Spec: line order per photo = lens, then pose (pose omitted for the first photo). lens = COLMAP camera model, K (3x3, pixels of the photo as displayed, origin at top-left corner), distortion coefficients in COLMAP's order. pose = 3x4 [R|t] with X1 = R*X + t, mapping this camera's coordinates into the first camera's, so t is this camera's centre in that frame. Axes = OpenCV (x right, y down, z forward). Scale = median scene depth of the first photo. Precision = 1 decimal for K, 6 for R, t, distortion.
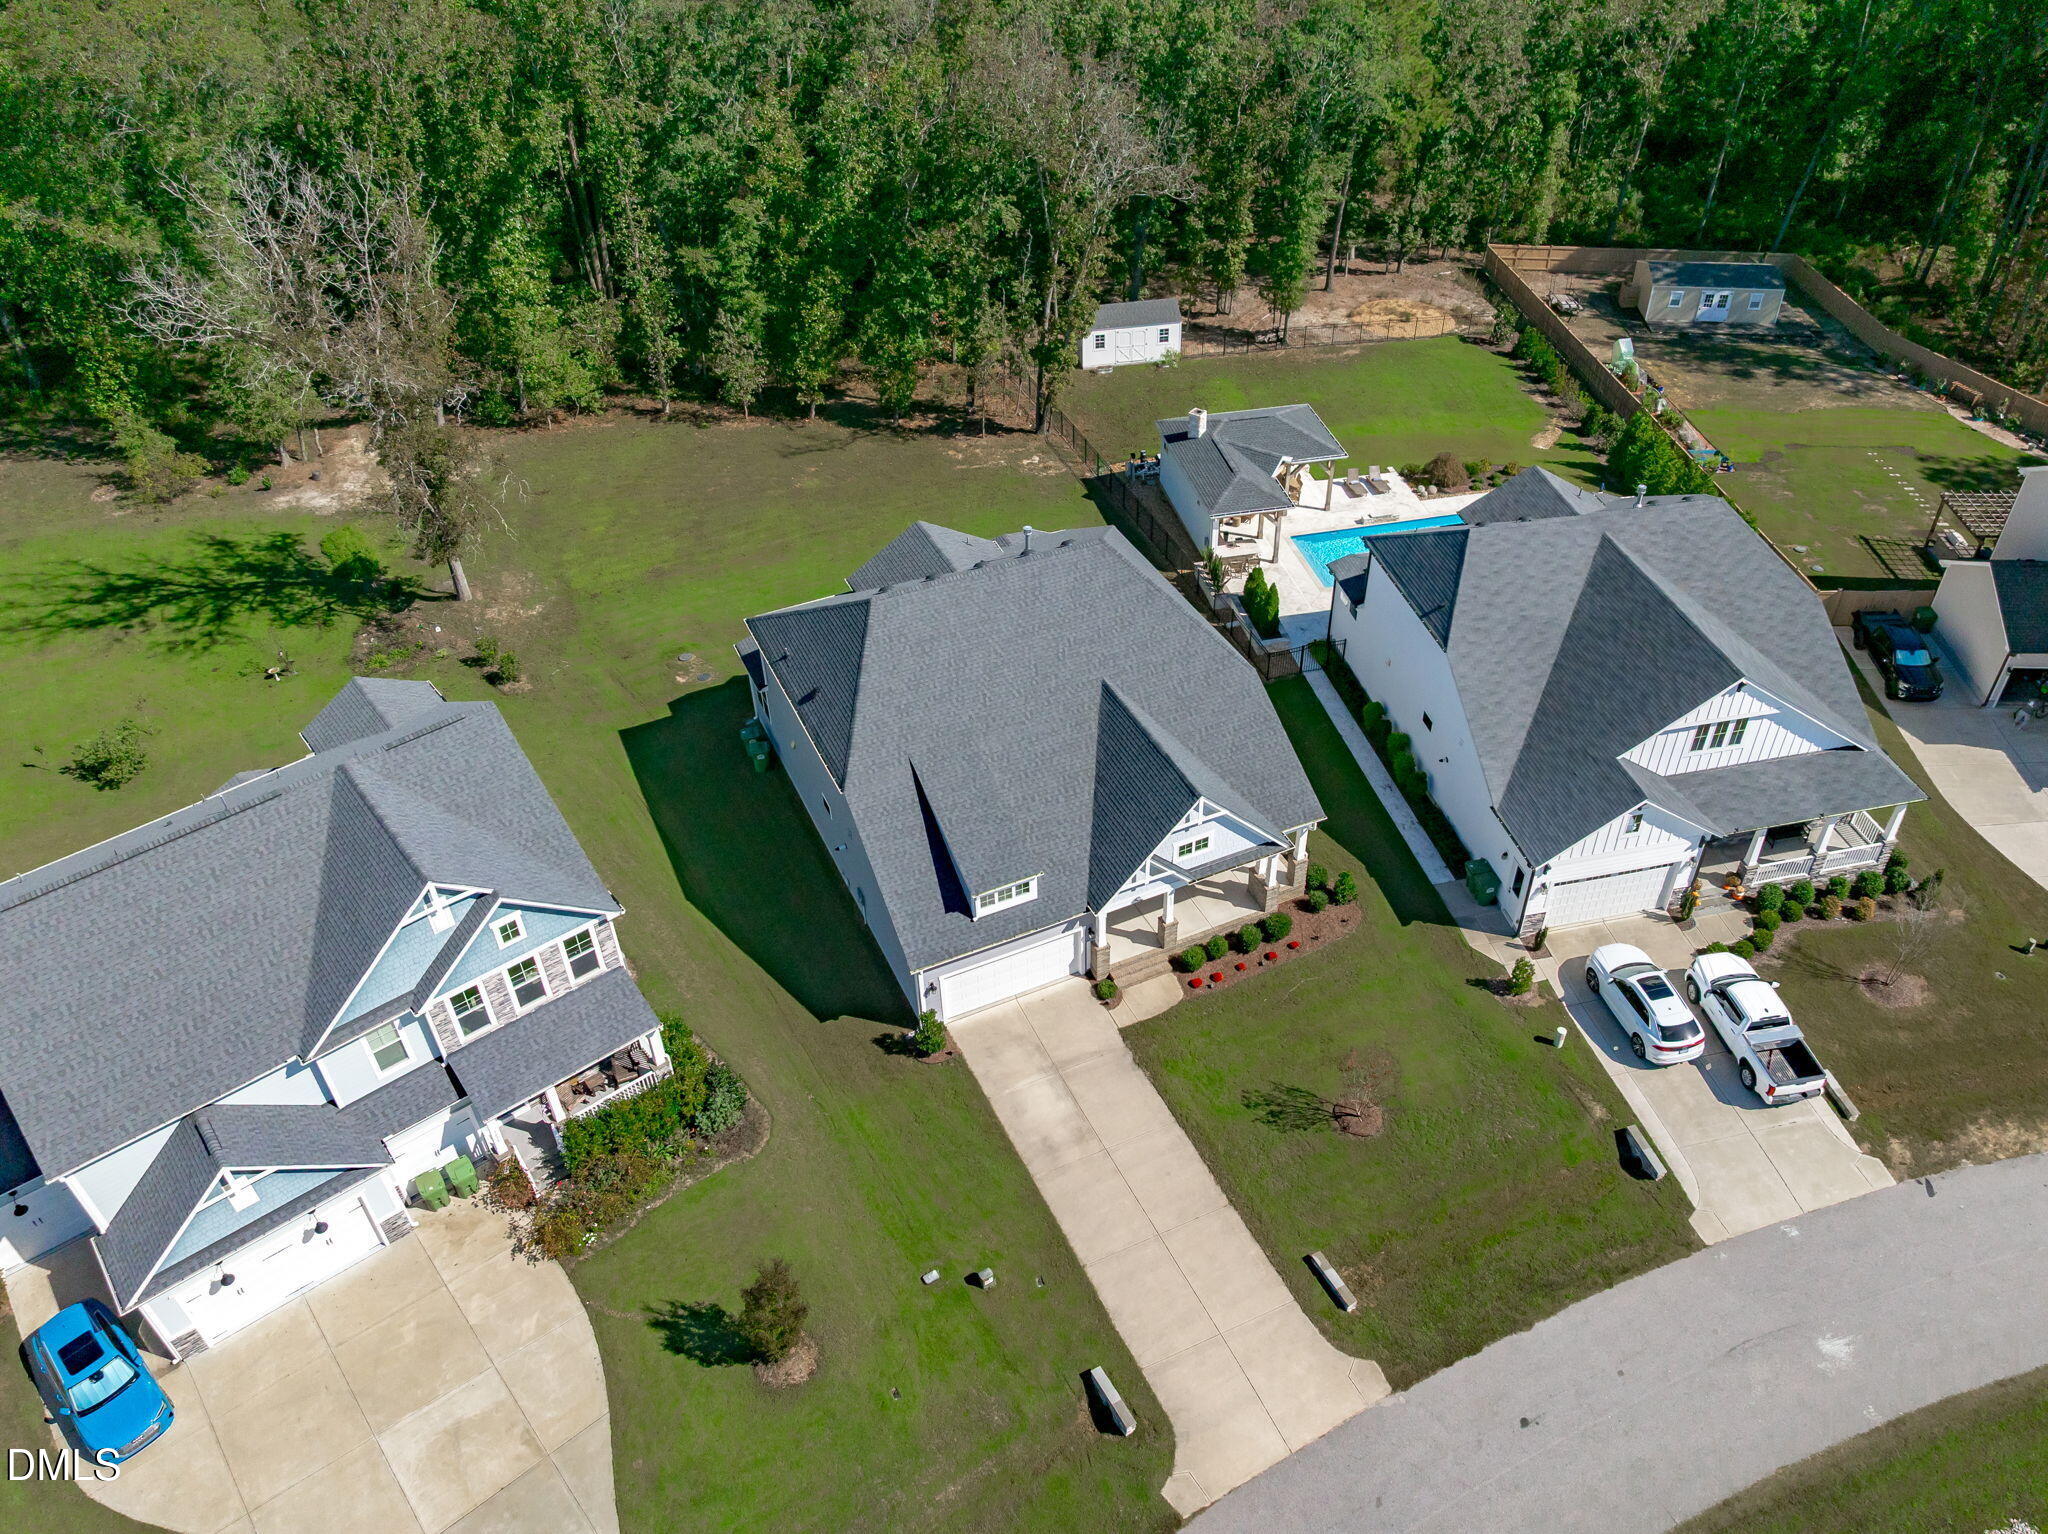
lens RADIAL K [[1456.8, 0, 1024.0], [0, 1456.8, 767.0], [0, 0, 1]] dist [-0.015543, -0.025622]
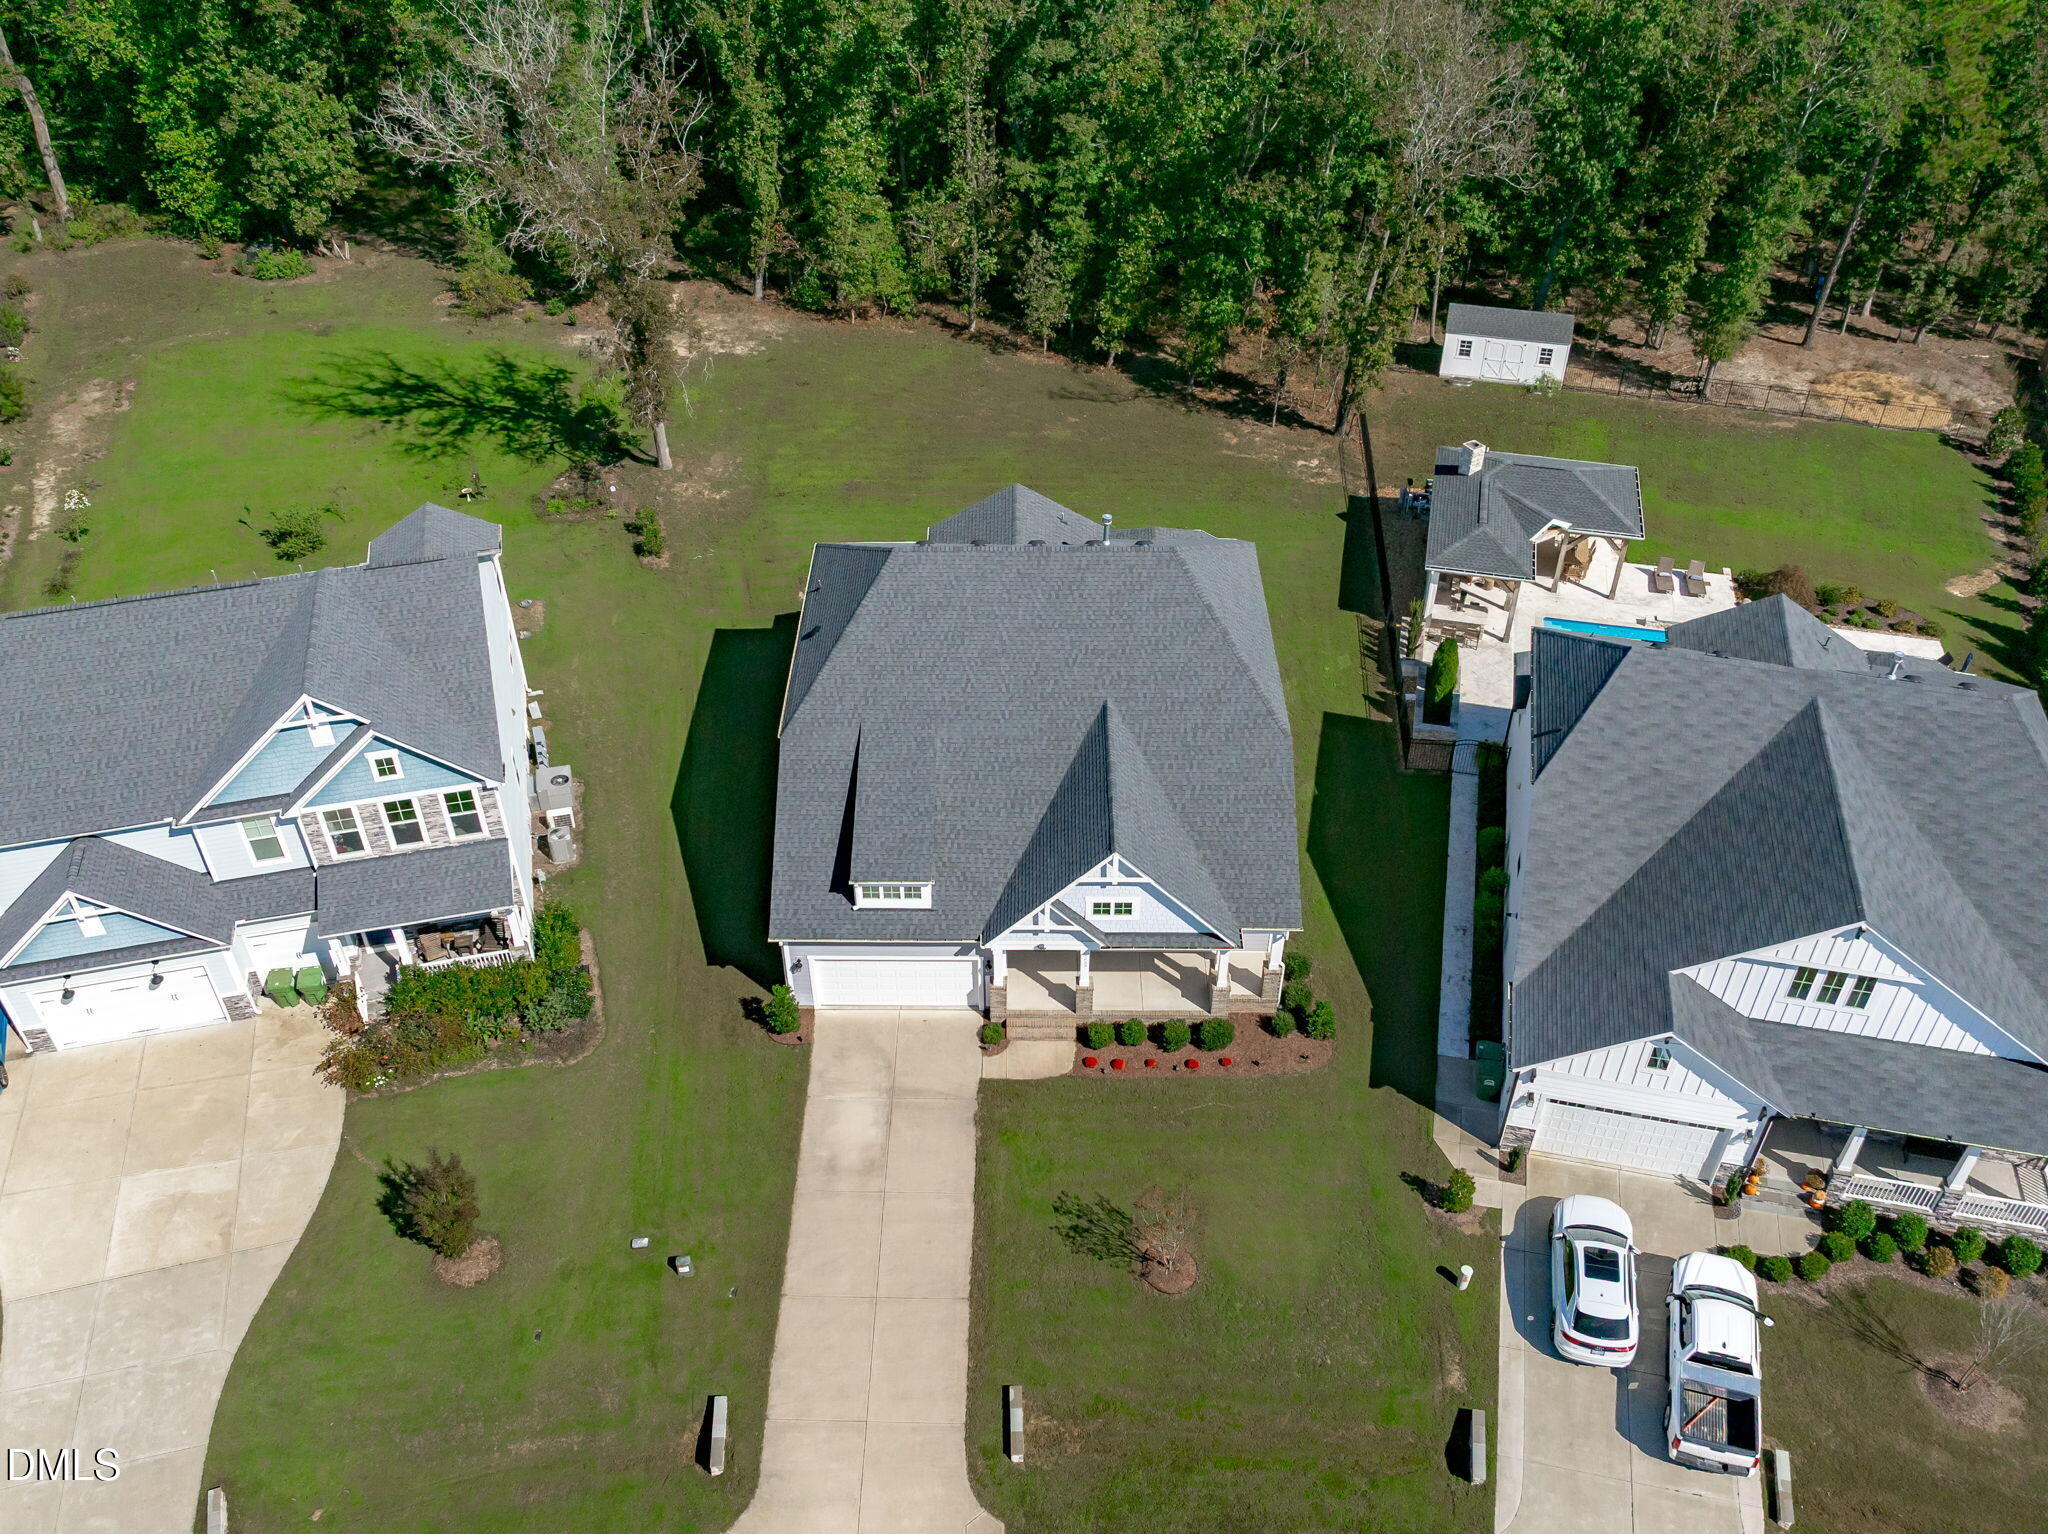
lens RADIAL K [[1610.0, 0, 965.5], [0, 1610.0, 784.6], [0, 0, 1]] dist [-0.012262, -0.032174]
pose [[0.898390, 0.284931, -0.334230, 0.315584], [-0.280505, 0.957812, 0.062555, -0.047962], [0.337953, 0.037554, 0.940413, 0.062572]]
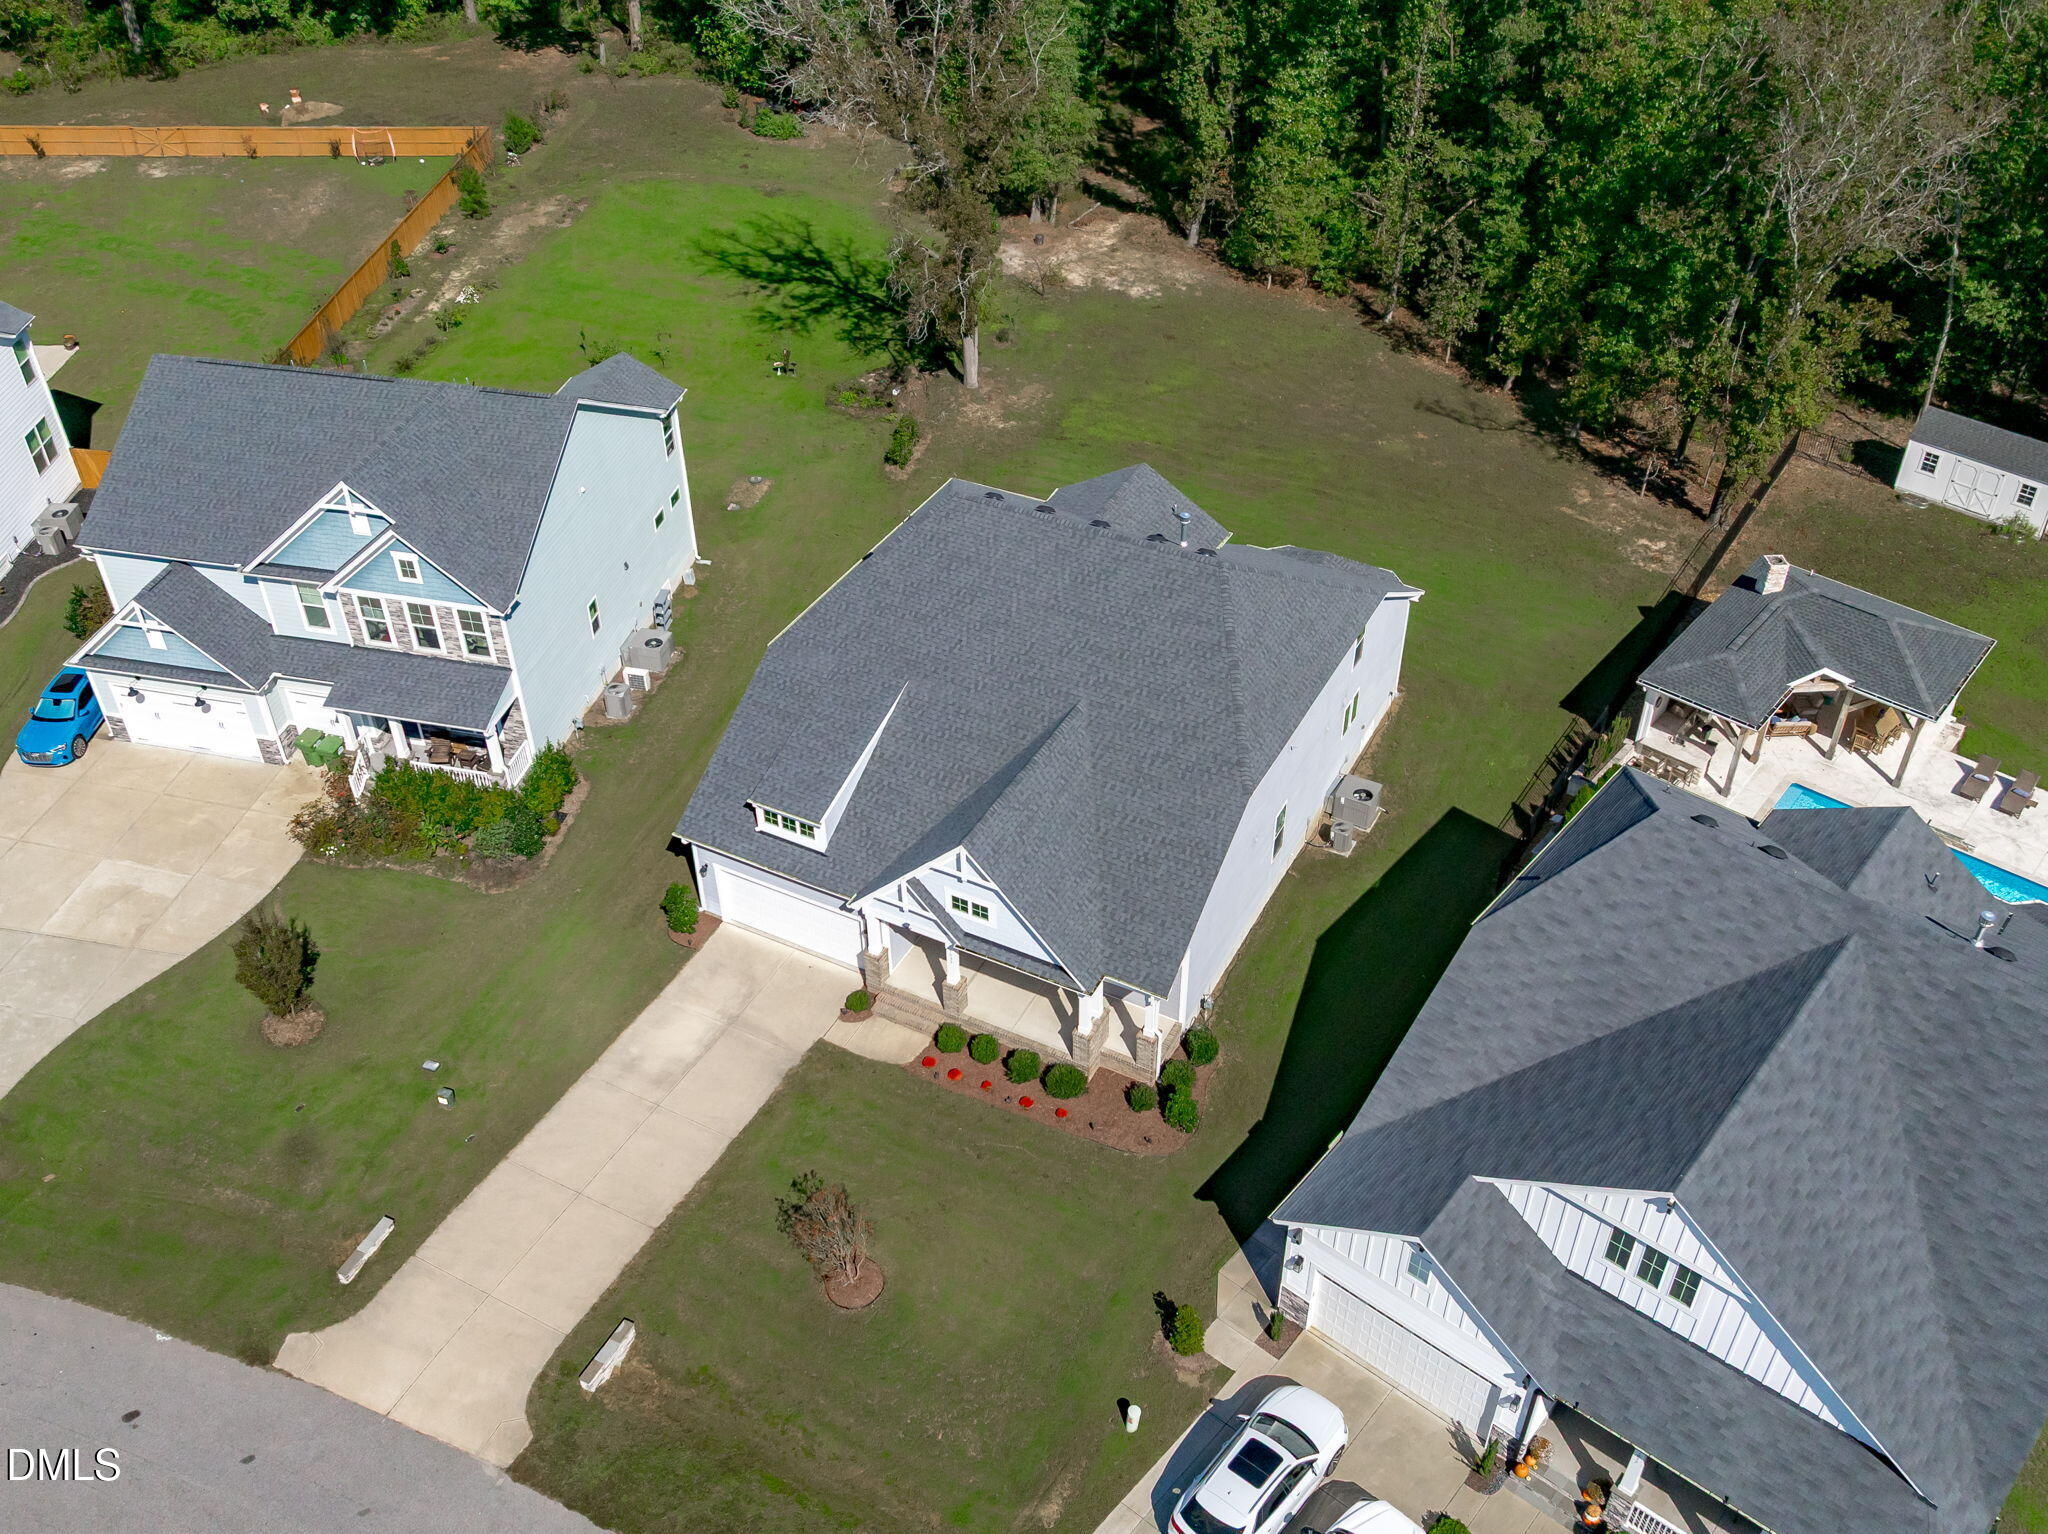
lens RADIAL K [[1732.0, 0, 1024.0], [0, 1732.0, 767.0], [0, 0, 1]] dist [-0.003836, -0.061229]
pose [[0.618631, 0.511106, -0.596713, 0.625388], [-0.508235, 0.839506, 0.192163, -0.197002], [0.599160, 0.184392, 0.779106, 0.239373]]
